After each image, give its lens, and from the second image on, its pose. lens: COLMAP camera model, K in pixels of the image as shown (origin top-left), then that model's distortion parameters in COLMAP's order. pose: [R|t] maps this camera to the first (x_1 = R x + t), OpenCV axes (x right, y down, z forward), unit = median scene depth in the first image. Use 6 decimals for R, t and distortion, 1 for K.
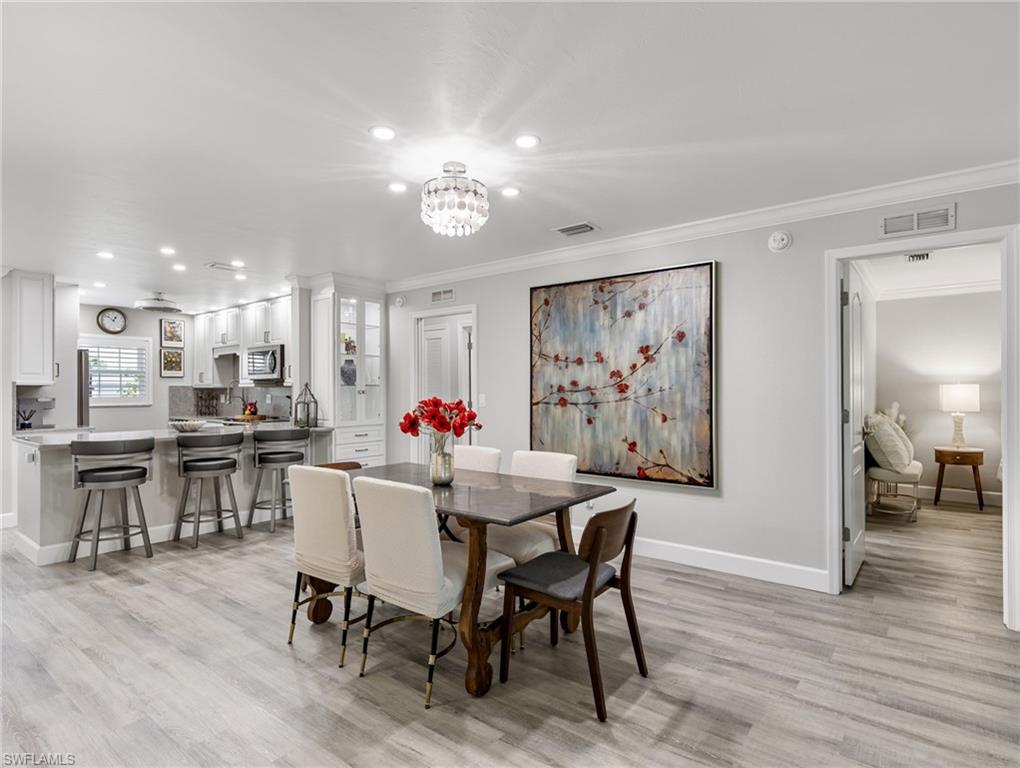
lens RADIAL K [[536.0, 0, 516.0], [0, 536.0, 389.3], [0, 0, 1]] dist [-0.000092, -0.002529]
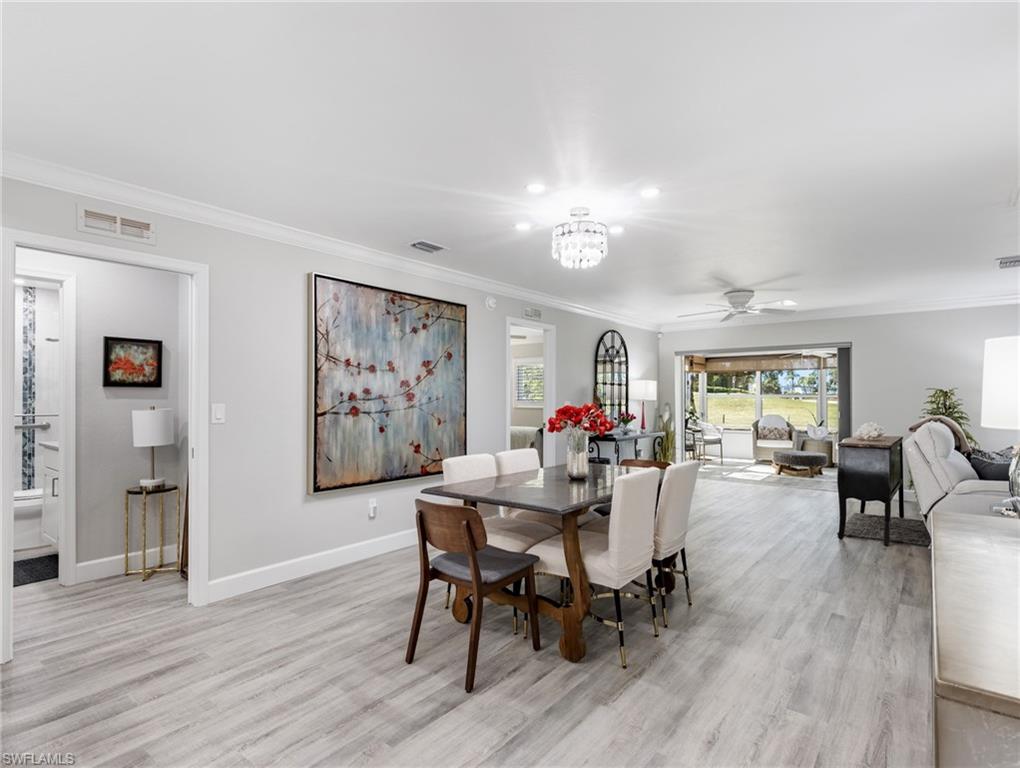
lens RADIAL K [[518.6, 0, 518.3], [0, 518.6, 398.7], [0, 0, 1]] dist [0.008190, -0.002467]
pose [[0.022626, 0.003774, 0.999737, -0.813201], [-0.001270, 0.999992, -0.003746, 0.005258], [-0.999743, -0.001185, 0.022631, 0.711065]]
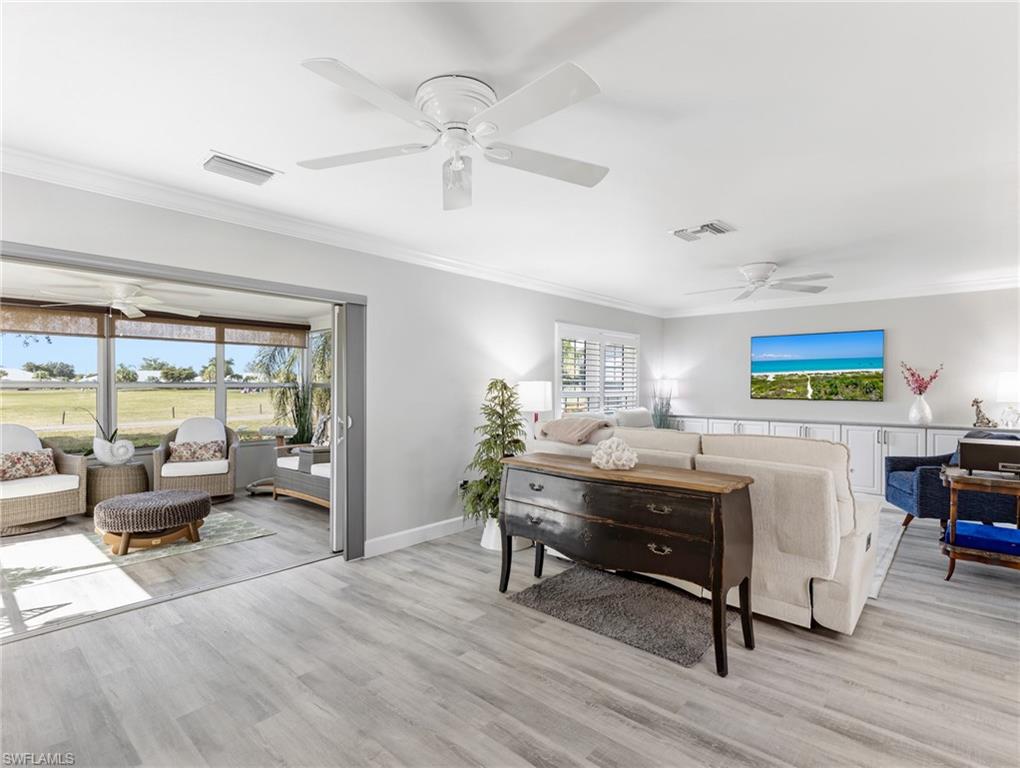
lens RADIAL K [[518.6, 0, 508.0], [0, 518.6, 385.2], [0, 0, 1]] dist [0.008190, -0.002467]
pose [[-0.996606, 0.001752, 0.082297, 0.447935], [0.001829, 0.999998, 0.000858, -0.015821], [-0.082296, 0.001006, -0.996607, 0.632491]]
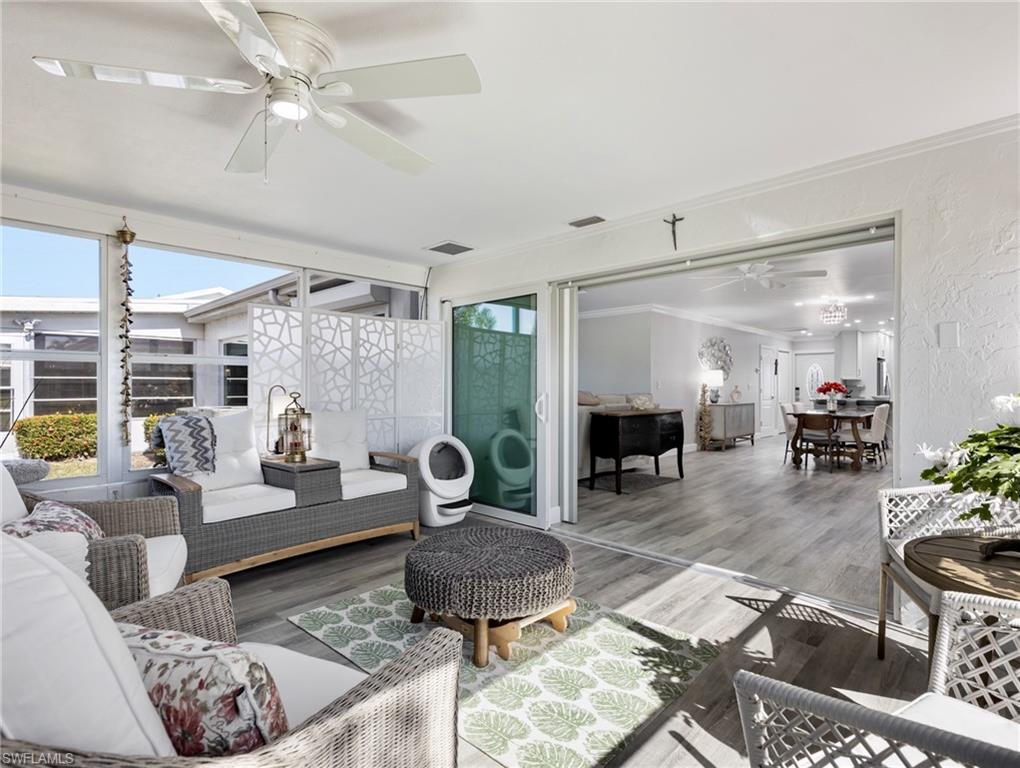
lens RADIAL K [[518.6, 0, 514.2], [0, 518.6, 385.0], [0, 0, 1]] dist [0.008190, -0.002467]
pose [[-0.109431, -0.002180, -0.993992, 1.814284], [0.000522, 0.999997, -0.002251, 0.024737], [0.993994, -0.000766, -0.109429, -0.247774]]
